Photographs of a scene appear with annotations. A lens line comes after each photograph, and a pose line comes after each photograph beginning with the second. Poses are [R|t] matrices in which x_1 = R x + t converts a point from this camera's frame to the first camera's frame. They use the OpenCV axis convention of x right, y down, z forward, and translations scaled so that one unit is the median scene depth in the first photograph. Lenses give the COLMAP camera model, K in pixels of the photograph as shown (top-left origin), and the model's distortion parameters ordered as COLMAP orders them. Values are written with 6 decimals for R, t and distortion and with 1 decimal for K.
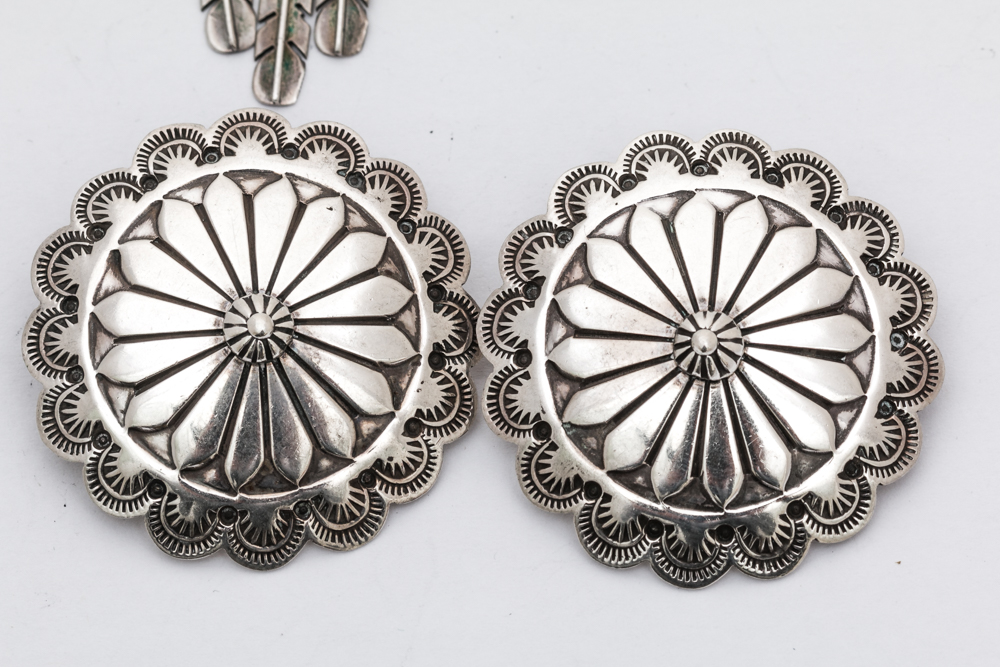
lens RADIAL K [[4641.9, 0, 500.0], [0, 4641.9, 333.5], [0, 0, 1]] dist [0.026666, -1.276347]
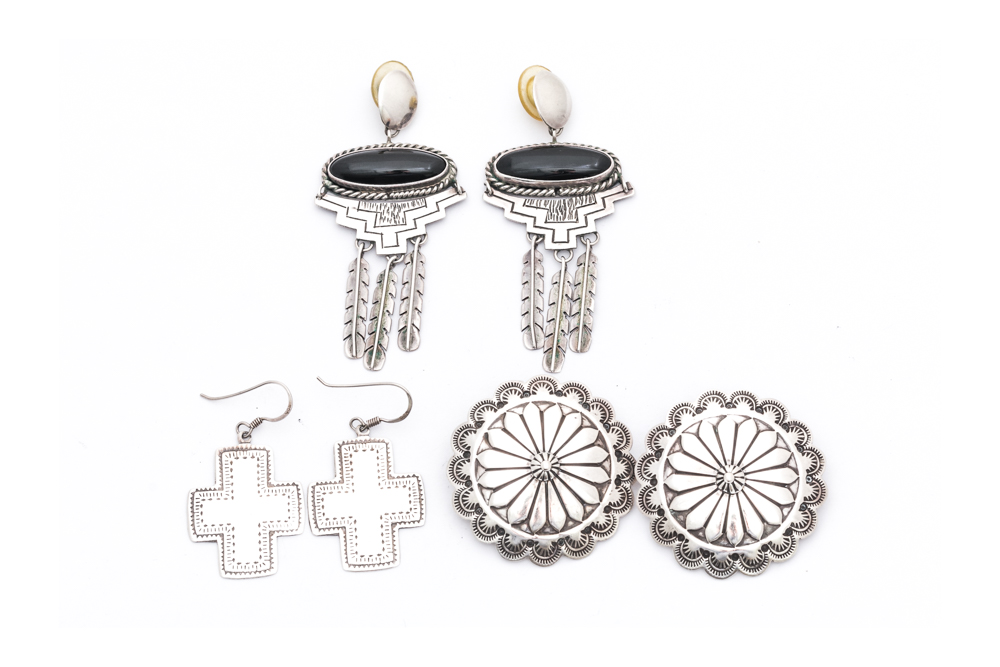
lens RADIAL K [[4641.9, 0, 500.0], [0, 4641.9, 333.5], [0, 0, 1]] dist [0.026666, -1.276347]
pose [[0.999529, 0.028408, -0.011643, -0.049018], [-0.028609, 0.999438, -0.017478, -0.027444], [0.011139, 0.017803, 0.999779, -1.416144]]
